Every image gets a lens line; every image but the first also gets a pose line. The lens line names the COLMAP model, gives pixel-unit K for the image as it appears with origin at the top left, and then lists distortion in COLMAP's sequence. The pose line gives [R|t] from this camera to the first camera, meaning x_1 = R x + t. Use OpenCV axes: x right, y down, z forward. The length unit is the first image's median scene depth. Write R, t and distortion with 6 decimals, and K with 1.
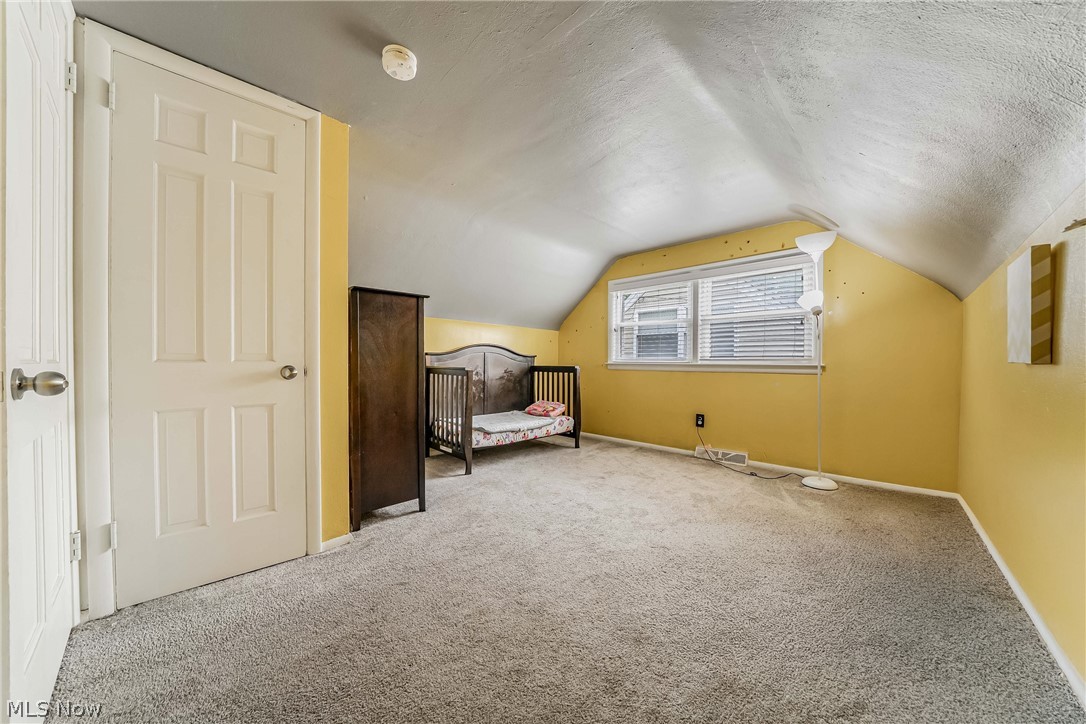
lens RADIAL K [[382.6, 0, 539.0], [0, 382.6, 363.6], [0, 0, 1]] dist [-0.017150, 0.002553]
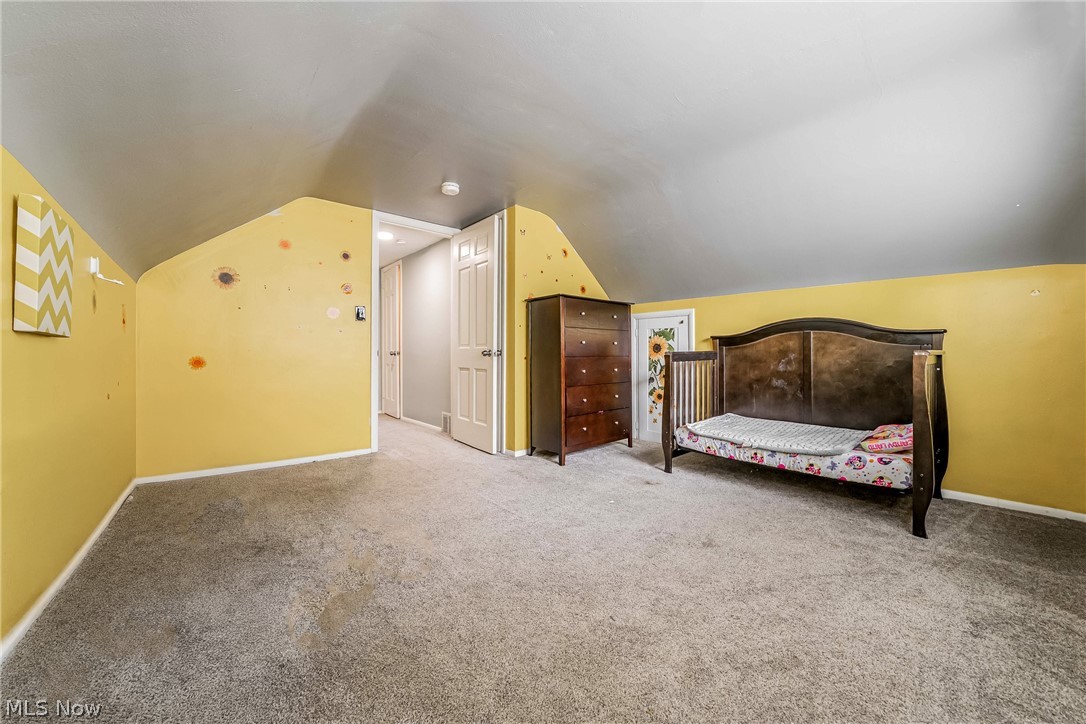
lens RADIAL K [[382.6, 0, 541.8], [0, 382.6, 355.1], [0, 0, 1]] dist [-0.017150, 0.002553]
pose [[-0.058978, 0.005209, -0.998246, 0.645937], [0.001664, 0.999986, 0.005120, 0.011099], [0.998258, -0.001360, -0.058986, 0.684024]]
